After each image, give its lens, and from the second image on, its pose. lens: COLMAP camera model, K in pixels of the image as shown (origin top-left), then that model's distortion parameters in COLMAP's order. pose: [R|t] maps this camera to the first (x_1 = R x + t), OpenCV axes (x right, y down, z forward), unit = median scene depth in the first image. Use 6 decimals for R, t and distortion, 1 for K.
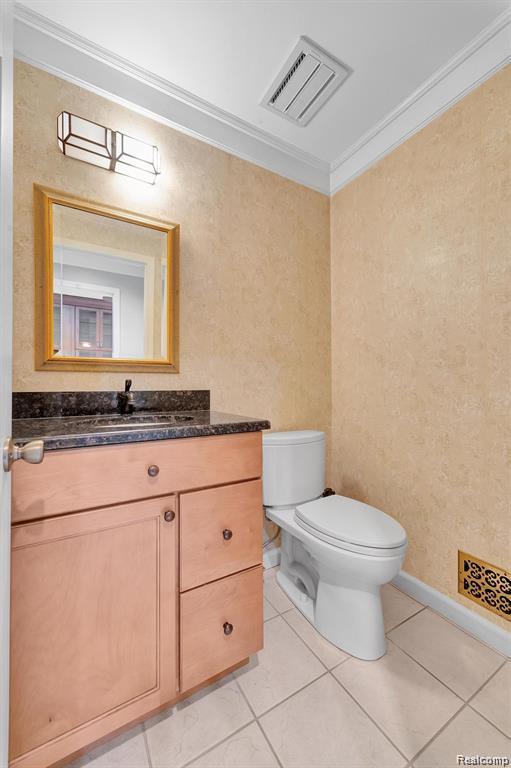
lens RADIAL K [[300.6, 0, 256.3], [0, 300.6, 384.7], [0, 0, 1]] dist [0.008438, 0.000361]
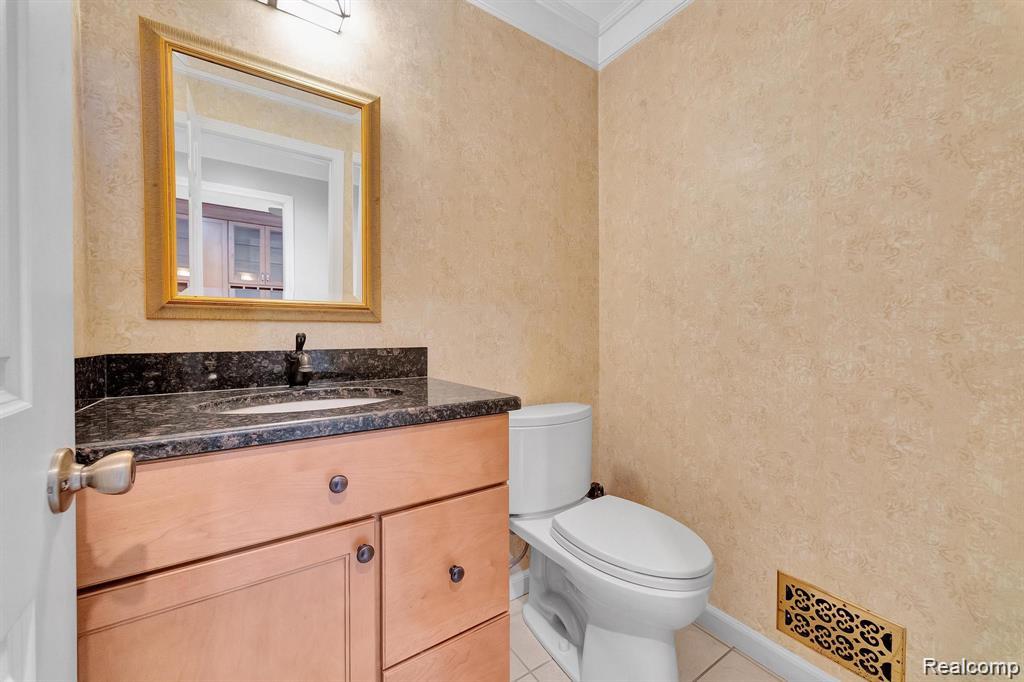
lens RADIAL K [[396.3, 0, 510.5], [0, 396.3, 339.8], [0, 0, 1]] dist [0.007145, -0.000132]
pose [[0.997993, 0.000711, 0.063326, -0.024714], [-0.001967, 0.999803, 0.019769, -0.017849], [-0.063300, -0.019854, 0.997797, 0.104115]]
